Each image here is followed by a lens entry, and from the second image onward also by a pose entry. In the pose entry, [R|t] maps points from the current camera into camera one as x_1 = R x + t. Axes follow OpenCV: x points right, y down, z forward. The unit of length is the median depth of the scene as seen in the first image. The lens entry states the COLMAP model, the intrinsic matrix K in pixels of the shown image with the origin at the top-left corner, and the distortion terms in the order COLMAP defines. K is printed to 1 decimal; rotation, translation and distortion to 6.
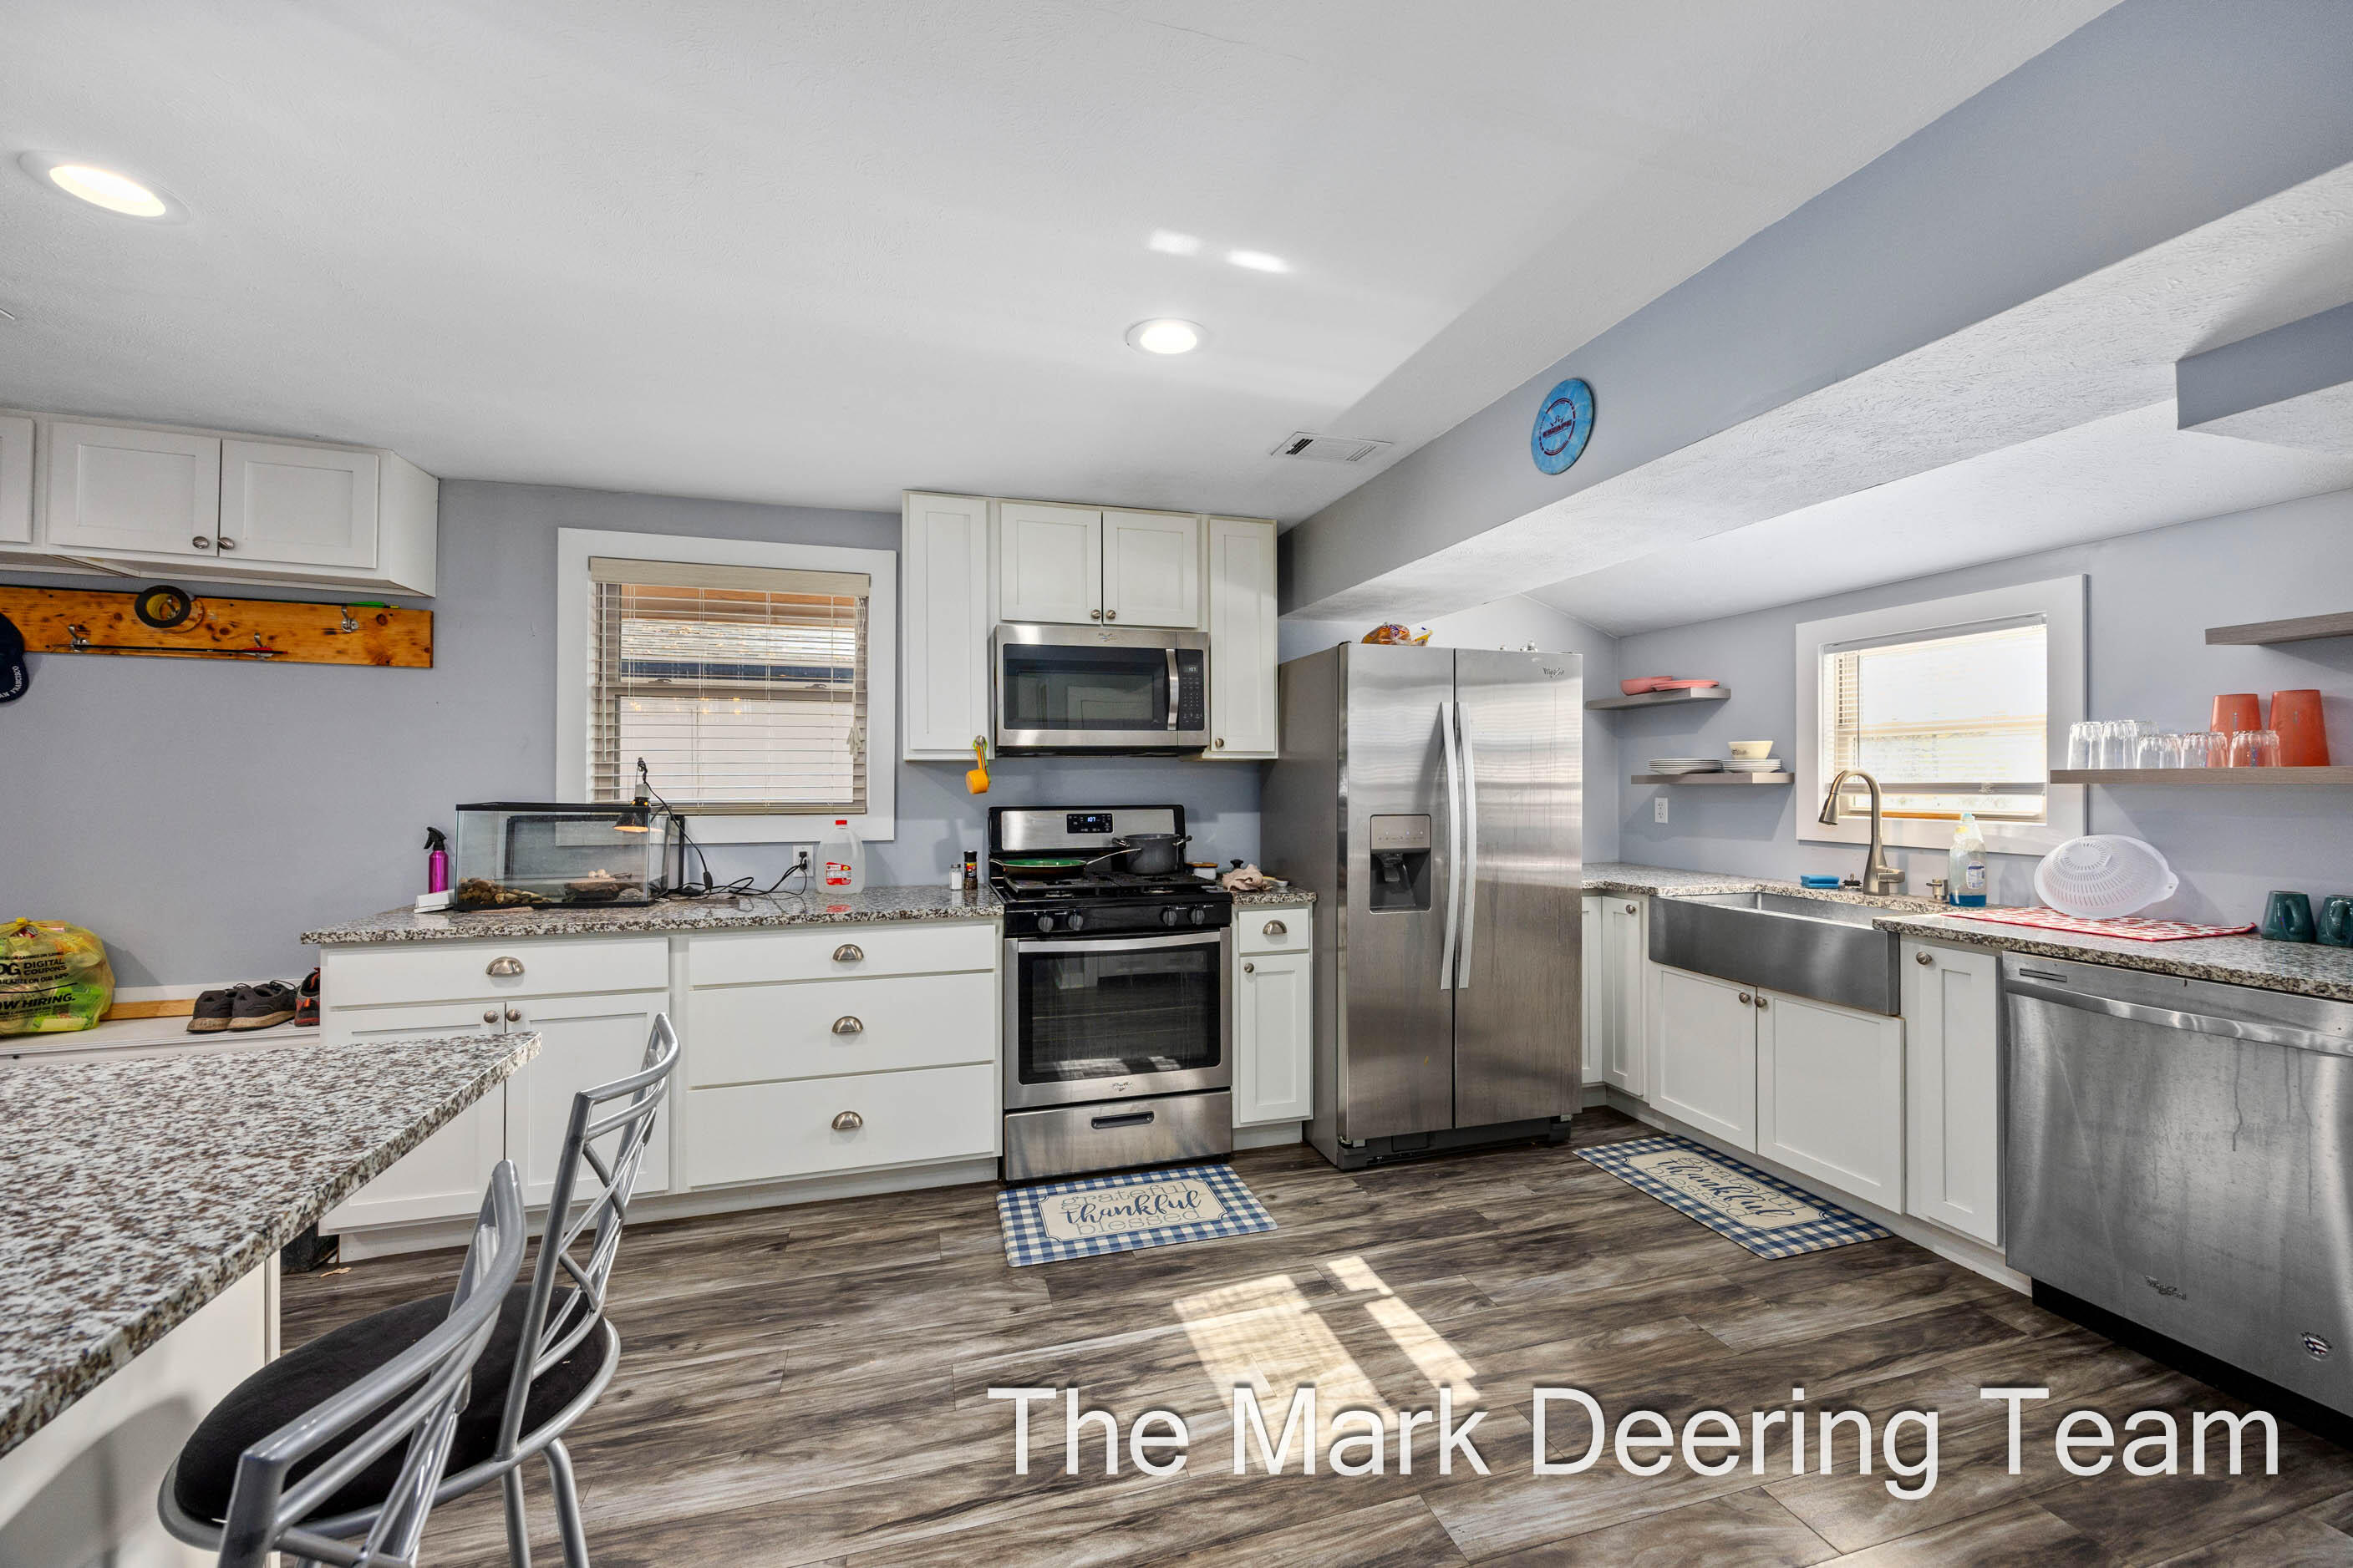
lens RADIAL K [[919.7, 0, 1173.4], [0, 919.7, 777.5], [0, 0, 1]] dist [-0.000727, -0.000168]
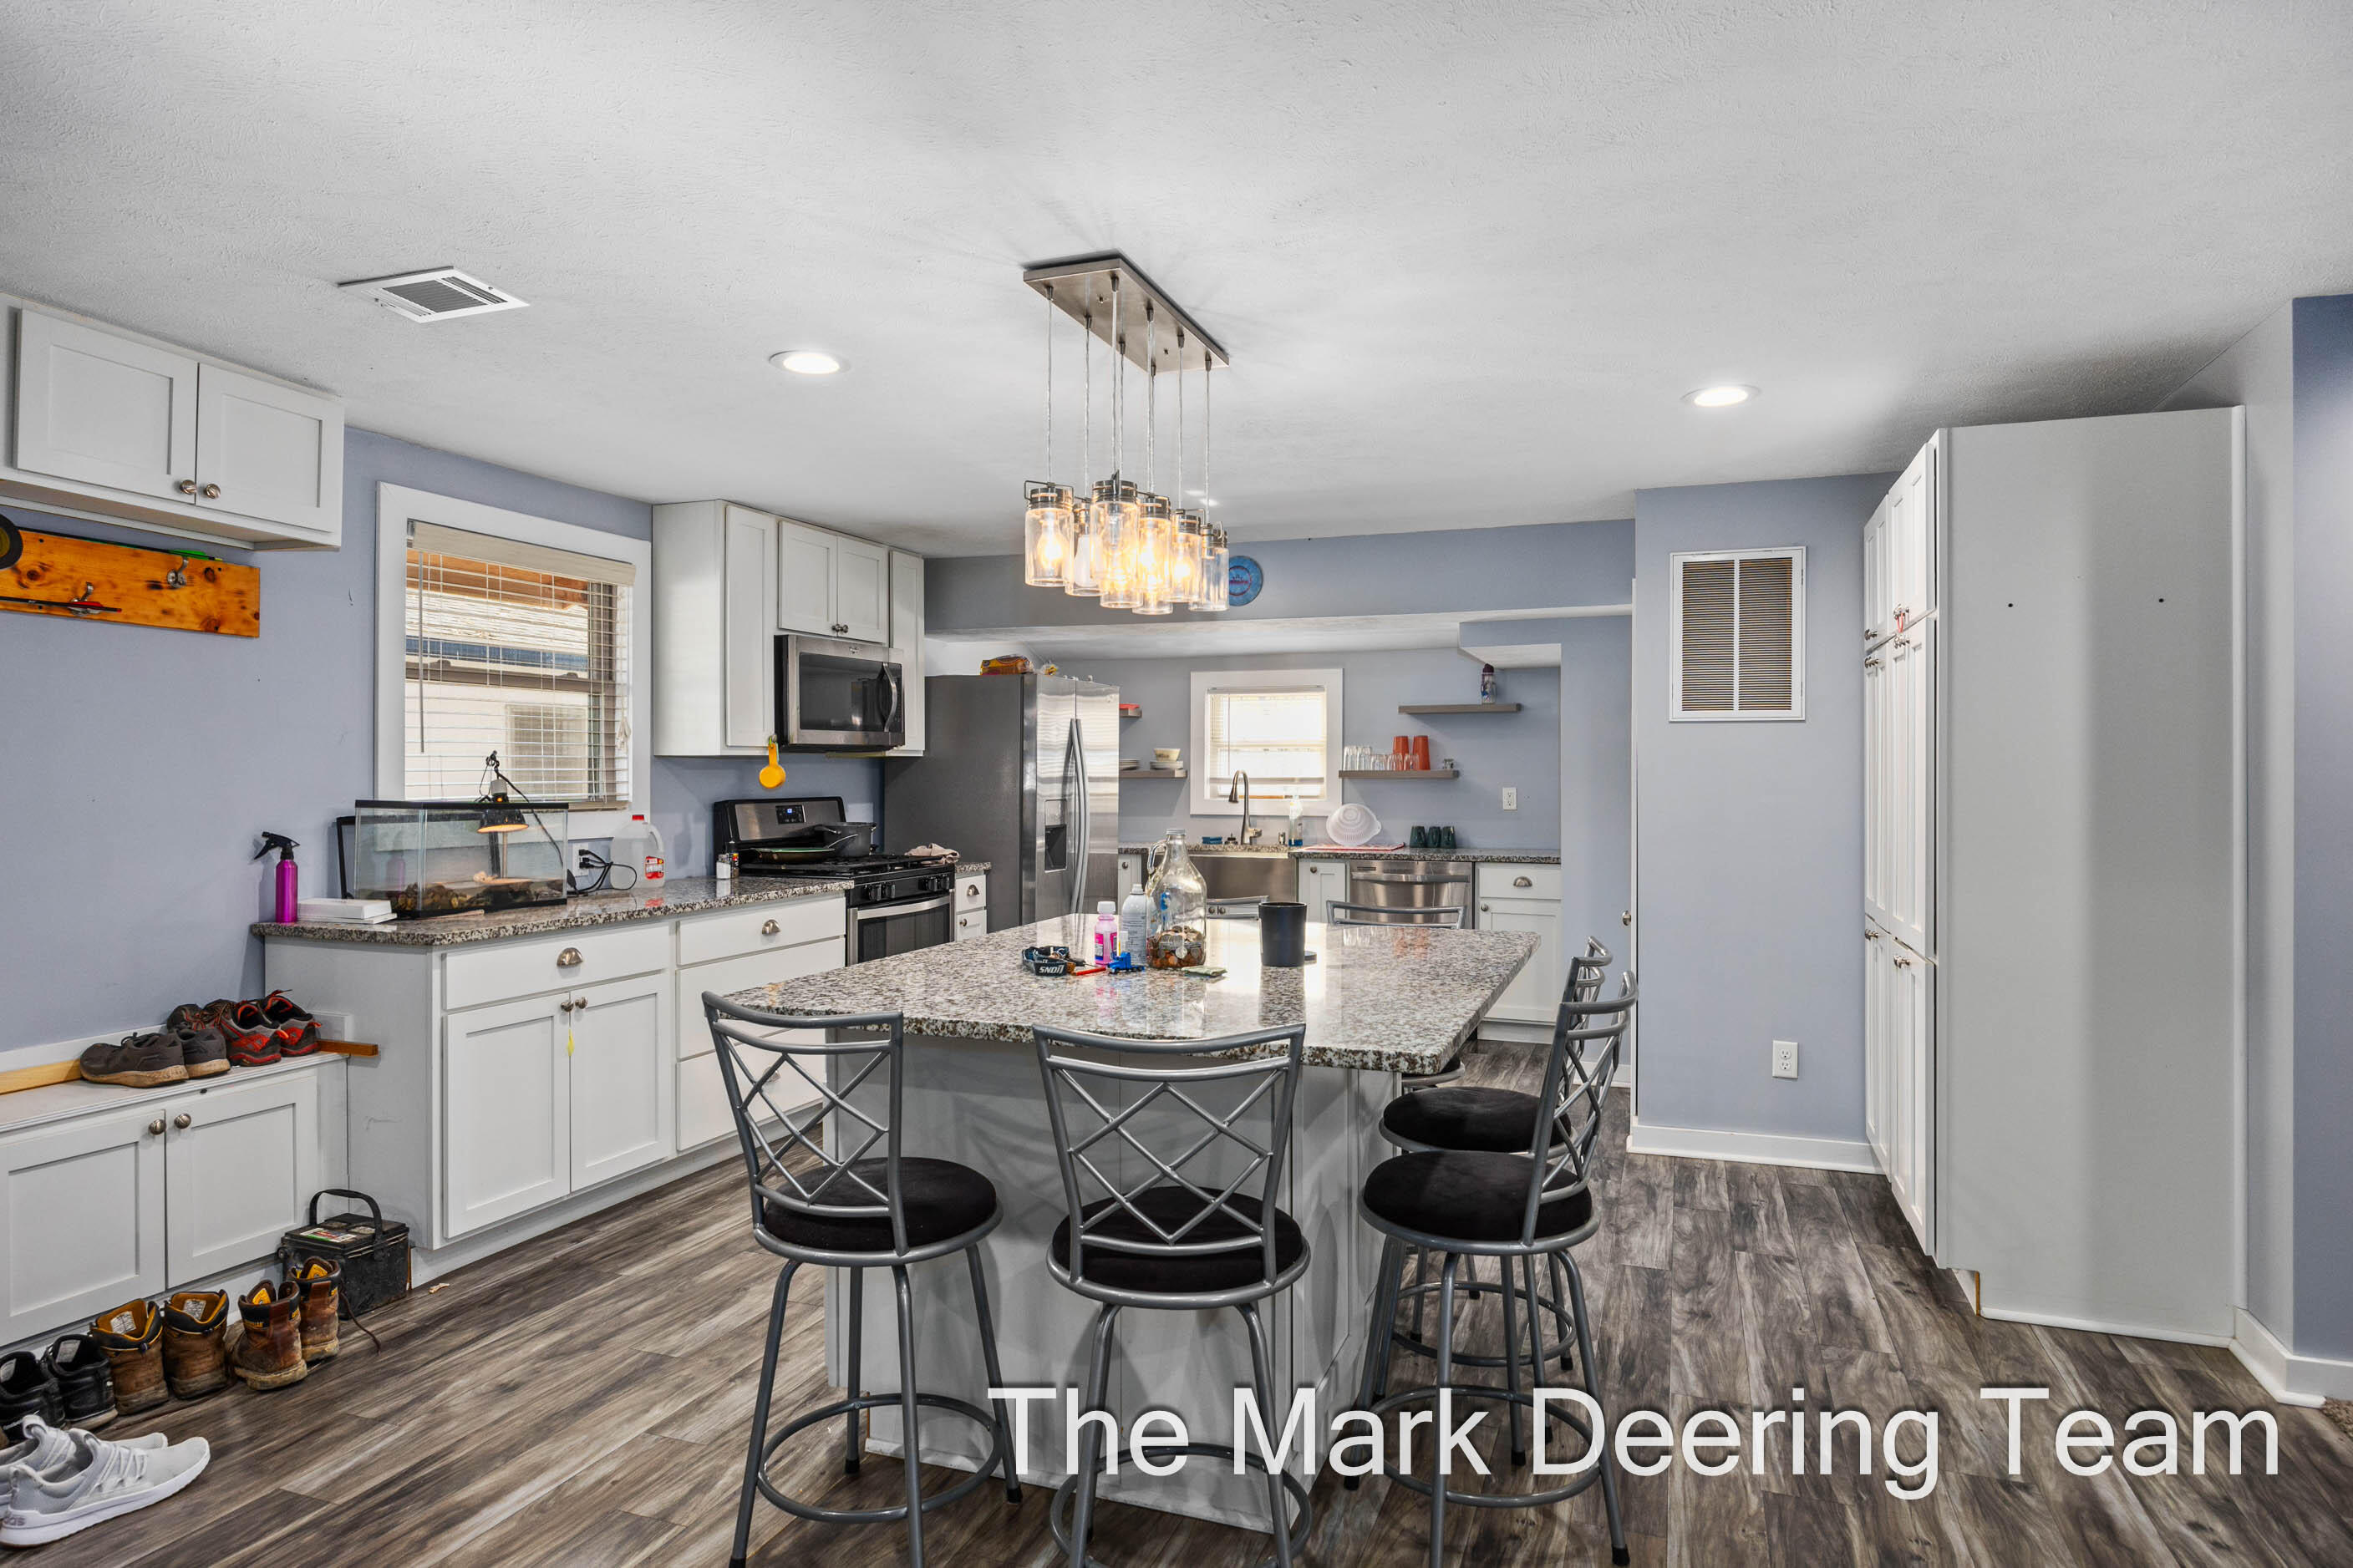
lens RADIAL K [[1335.1, 0, 1213.1], [0, 1335.1, 769.7], [0, 0, 1]] dist [0.027862, 0.000032]
pose [[0.594975, 0.003748, 0.803735, -1.215300], [-0.006301, 0.999980, 0.000002, -0.007058], [-0.803719, -0.005066, 0.594987, -0.382315]]
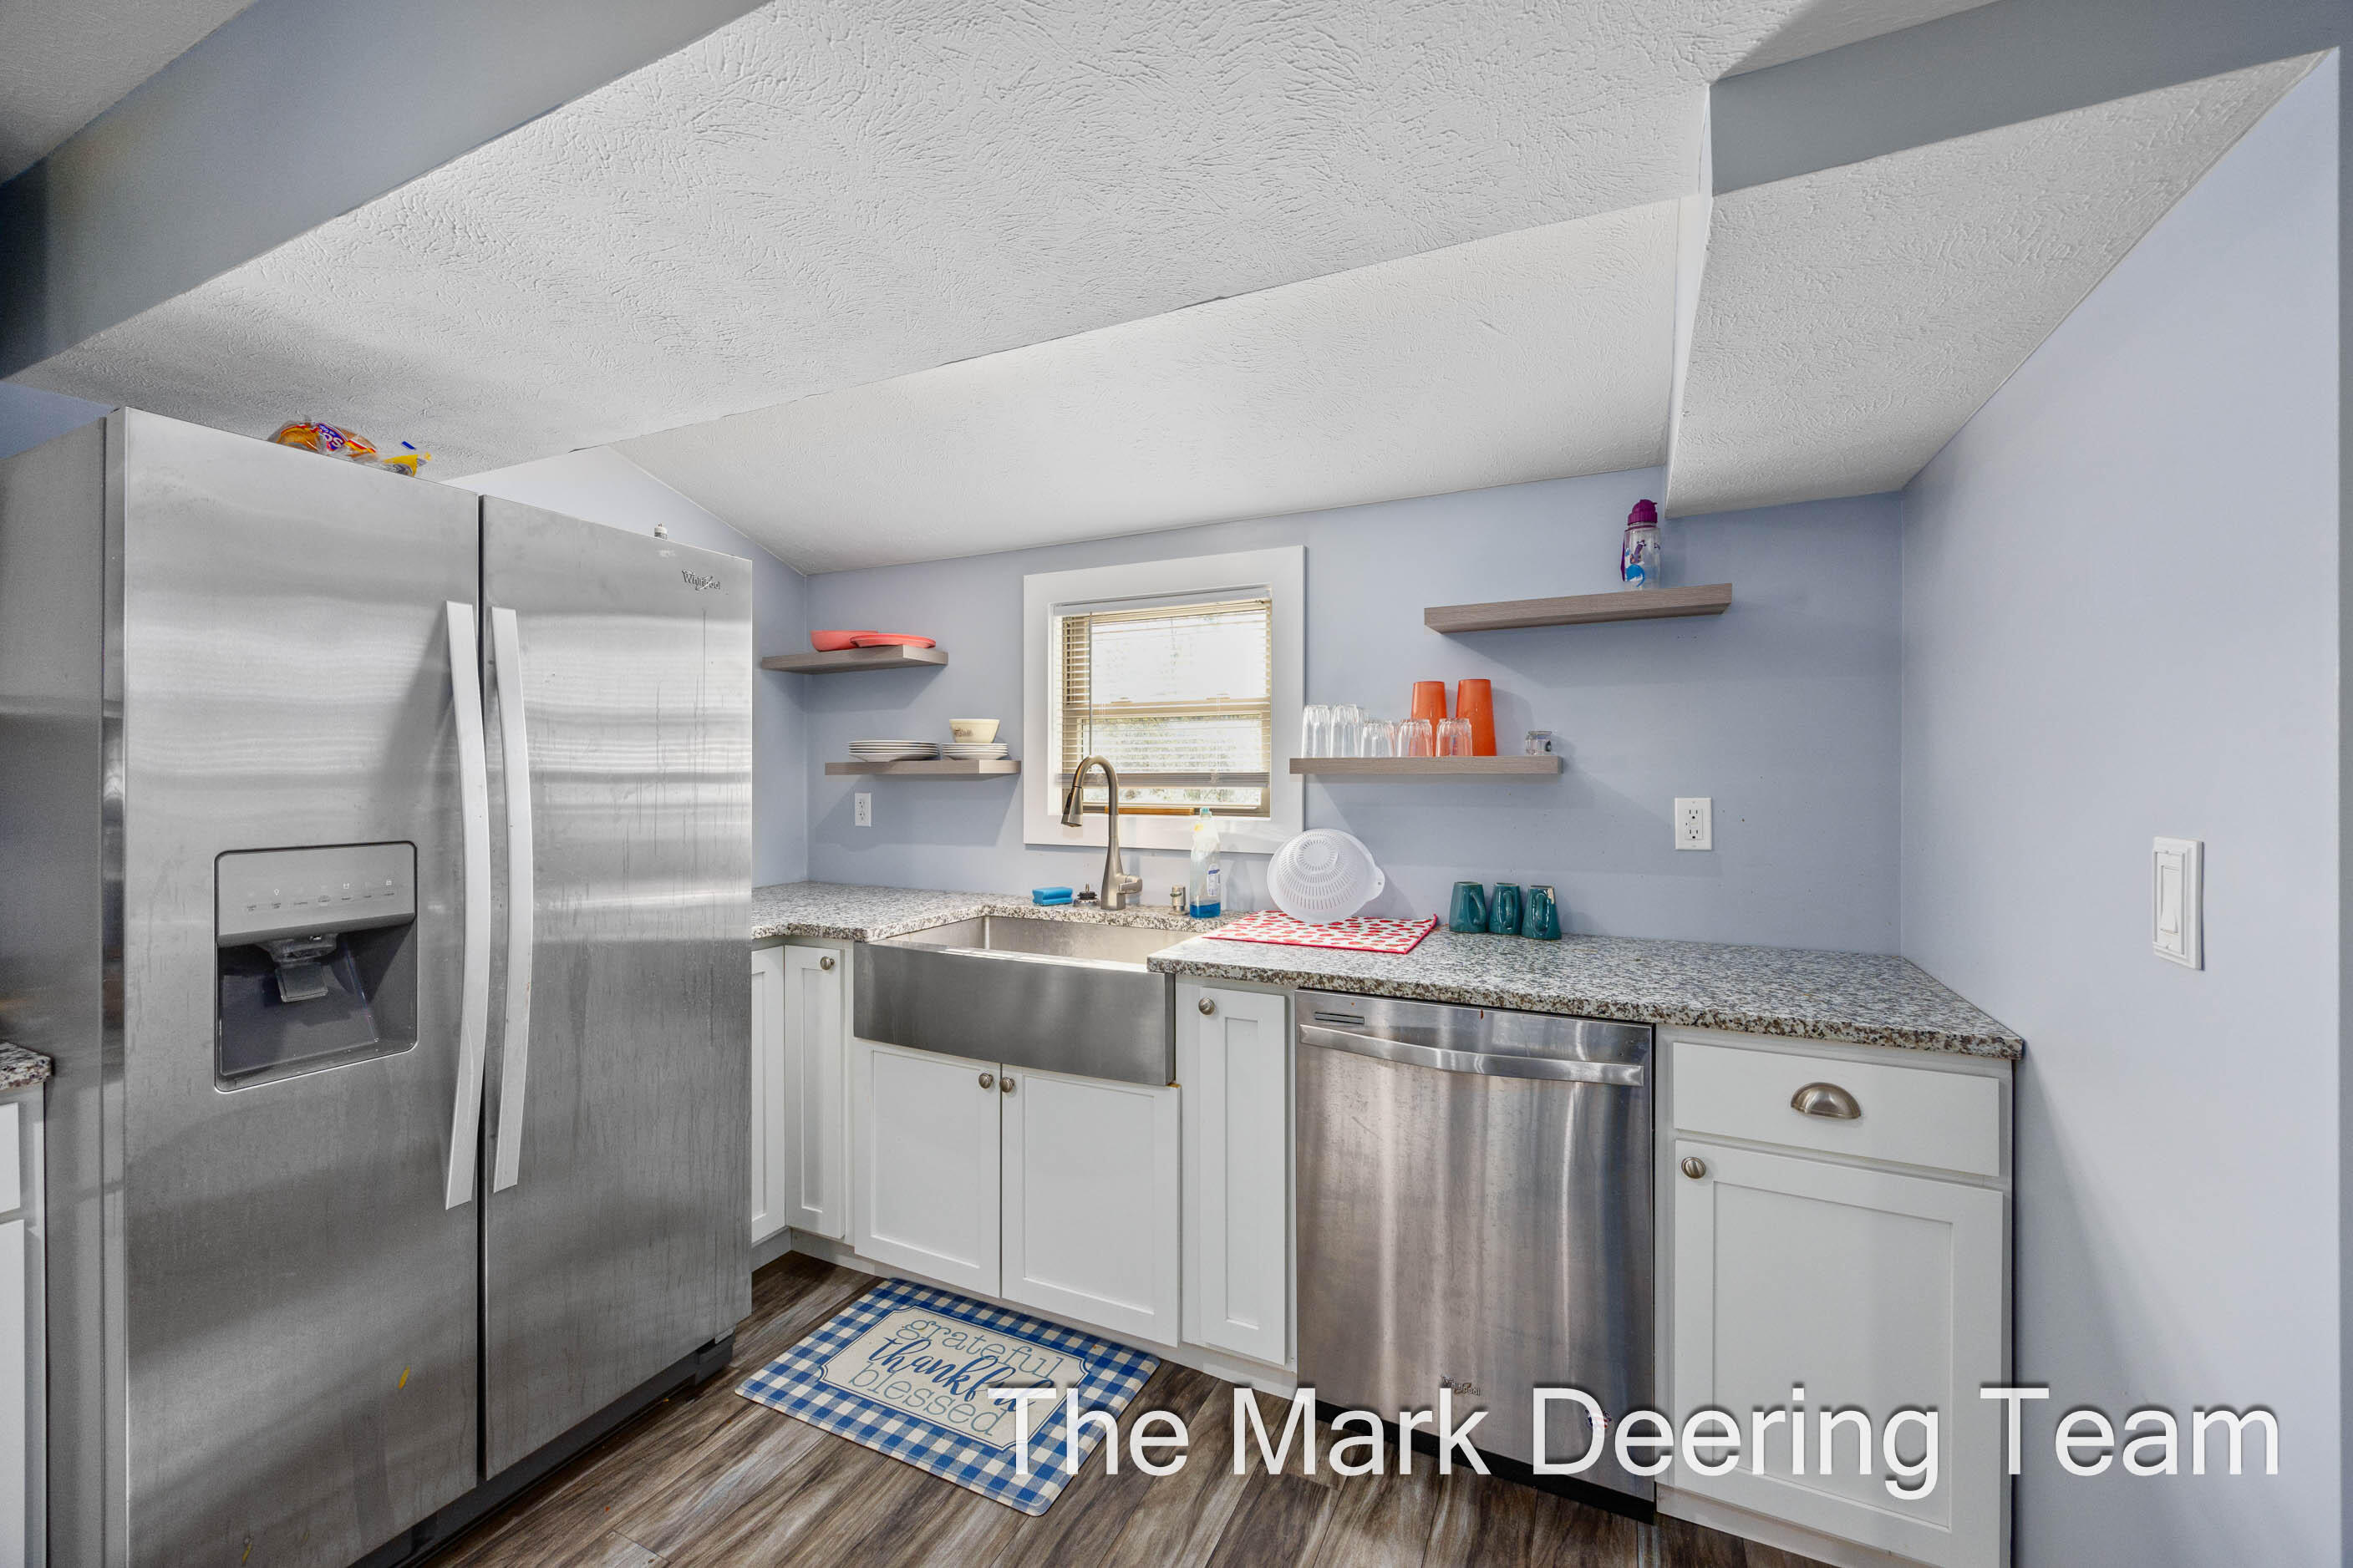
lens RADIAL K [[917.8, 0, 1189.1], [0, 917.8, 781.8], [0, 0, 1]] dist [-0.000427, -0.000178]
pose [[0.659659, -0.005691, 0.751544, 0.192151], [-0.005308, 0.999911, 0.012231, 0.003201], [-0.751547, -0.012057, 0.659570, 0.409933]]
